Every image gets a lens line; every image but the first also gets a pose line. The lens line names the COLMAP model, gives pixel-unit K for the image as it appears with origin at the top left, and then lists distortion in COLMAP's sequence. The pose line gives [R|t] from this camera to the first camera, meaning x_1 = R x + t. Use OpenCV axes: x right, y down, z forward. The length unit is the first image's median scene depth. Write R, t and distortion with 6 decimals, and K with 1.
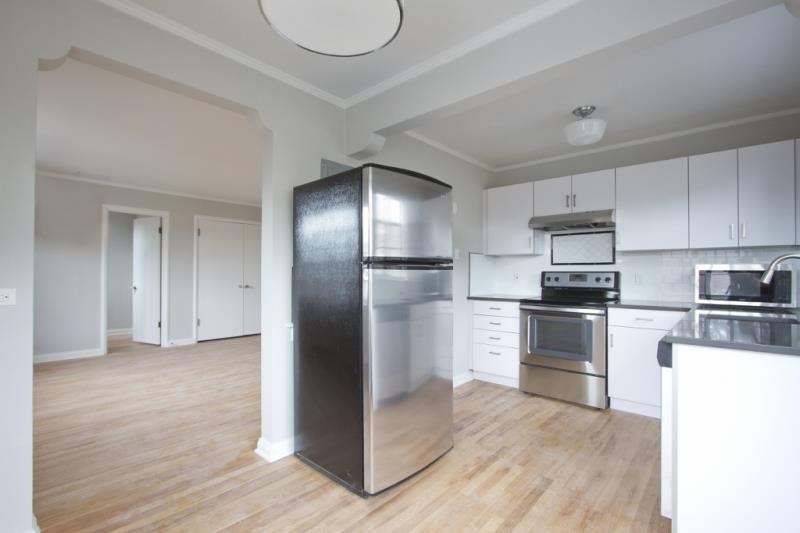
lens RADIAL K [[372.3, 0, 400.0], [0, 372.3, 266.5], [0, 0, 1]] dist [0.001119, 0.000179]
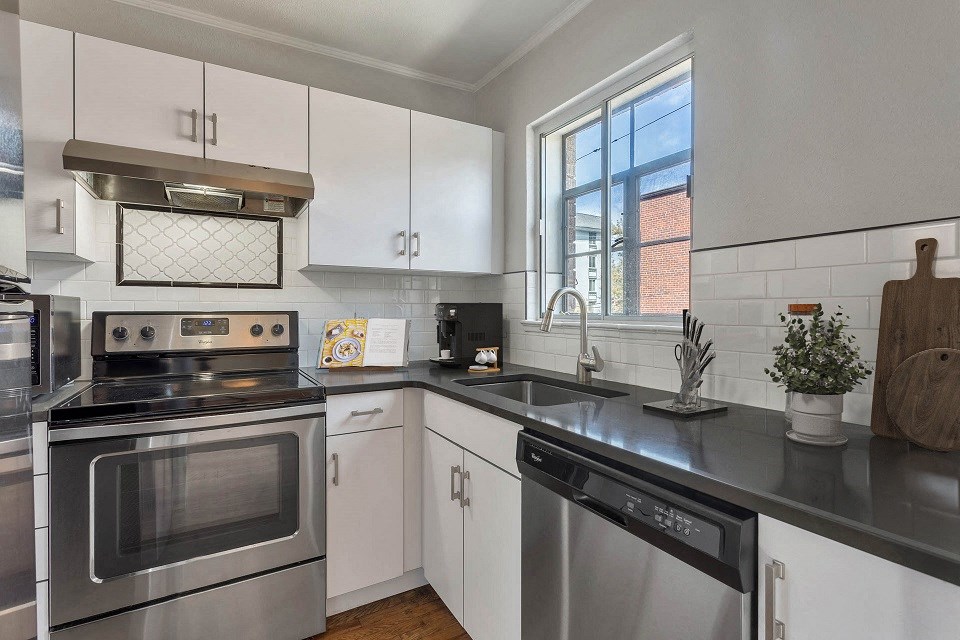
lens RADIAL K [[446.8, 0, 480.0], [0, 446.8, 320.0], [0, 0, 1]] dist [0.001119, 0.000179]
pose [[0.303170, -0.014374, 0.952828, 0.104732], [-0.008294, 0.999809, 0.017722, 0.011336], [-0.952900, -0.013276, 0.302993, 0.585872]]
